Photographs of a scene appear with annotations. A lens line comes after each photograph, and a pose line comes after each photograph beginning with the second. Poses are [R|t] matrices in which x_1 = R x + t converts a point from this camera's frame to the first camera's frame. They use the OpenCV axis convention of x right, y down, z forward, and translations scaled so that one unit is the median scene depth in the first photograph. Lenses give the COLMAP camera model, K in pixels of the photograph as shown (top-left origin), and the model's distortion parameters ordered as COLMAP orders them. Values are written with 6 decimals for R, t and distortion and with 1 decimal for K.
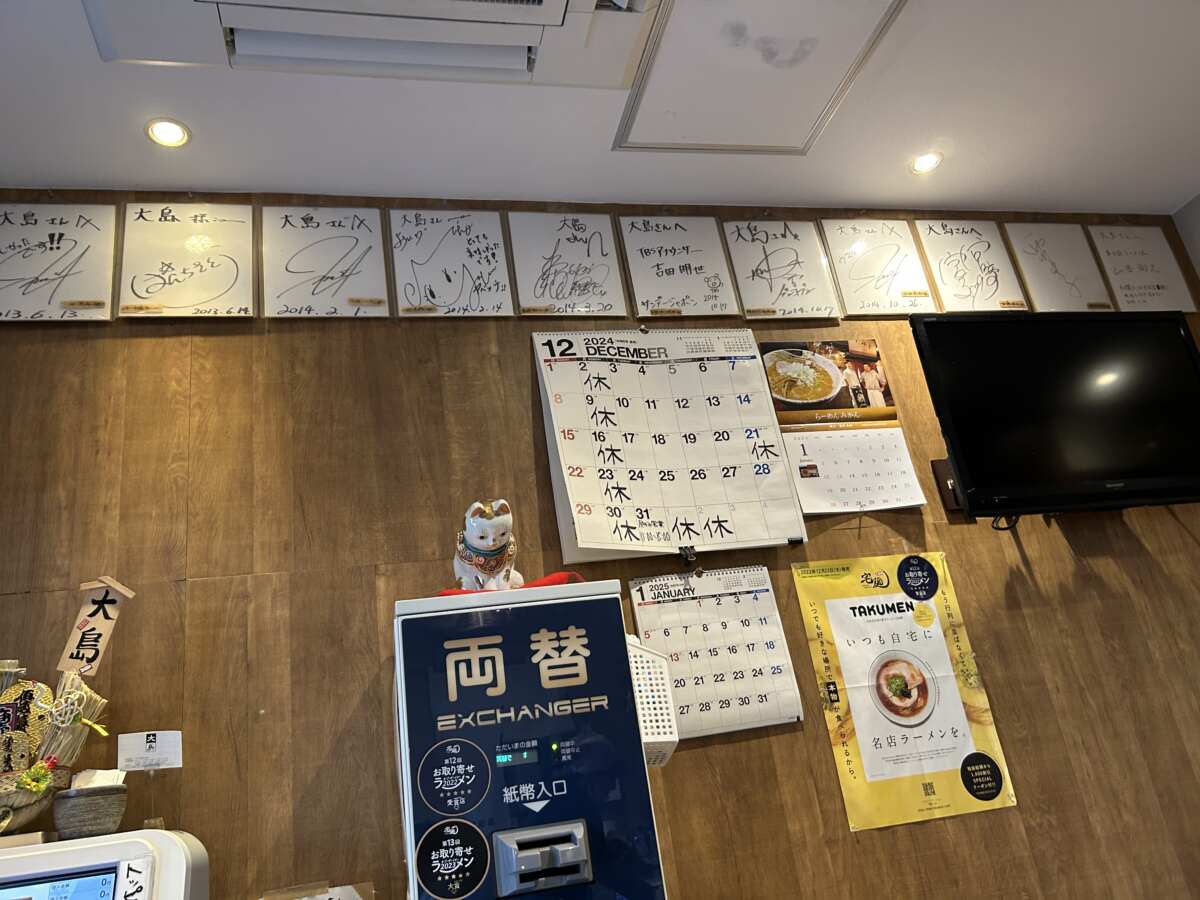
lens RADIAL K [[878.6, 0, 600.0], [0, 878.6, 450.0], [0, 0, 1]] dist [0.002743, -0.011776]
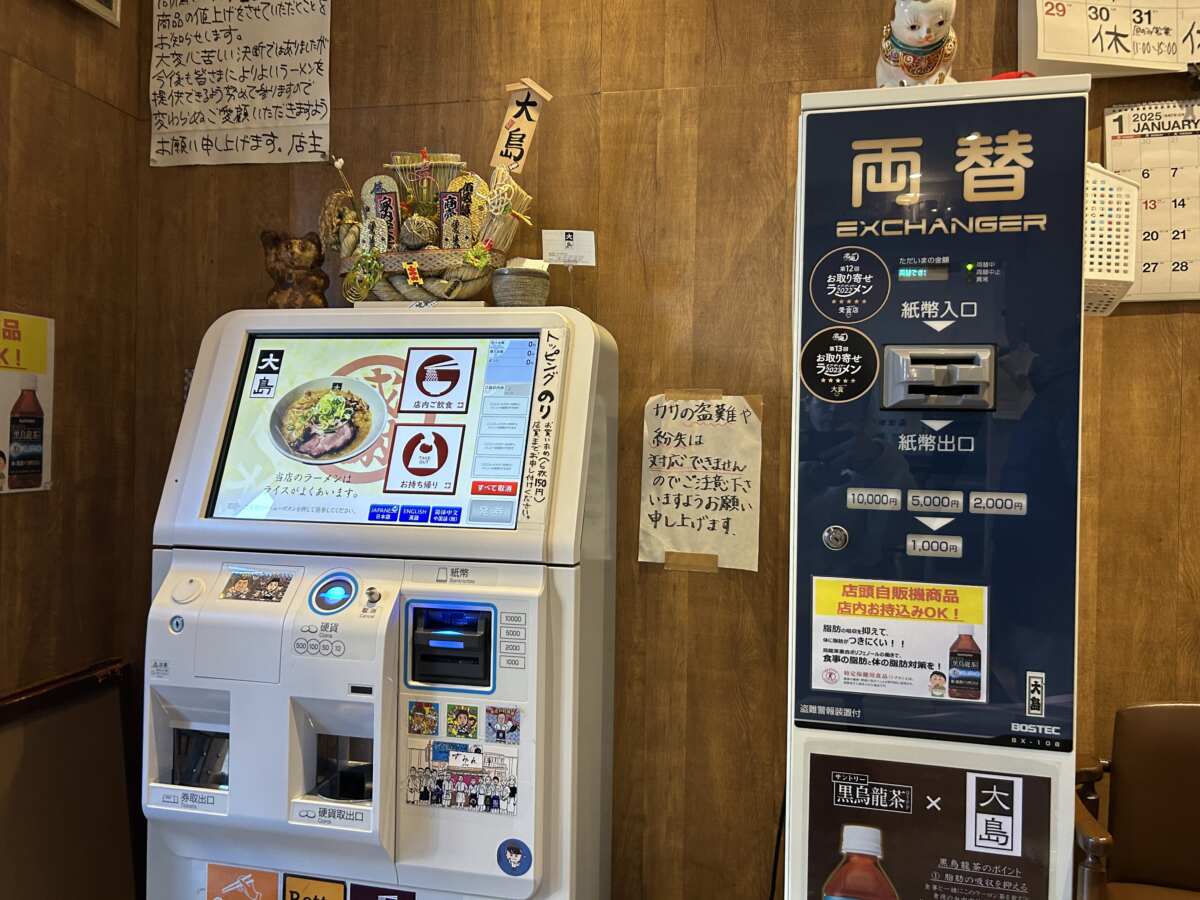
lens RADIAL K [[878.6, 0, 600.0], [0, 878.6, 450.0], [0, 0, 1]] dist [0.002743, -0.011776]
pose [[0.885494, 0.161440, -0.435704, 0.029863], [0.019427, 0.924018, 0.381855, 0.149592], [0.464245, -0.346595, 0.815076, 0.048995]]
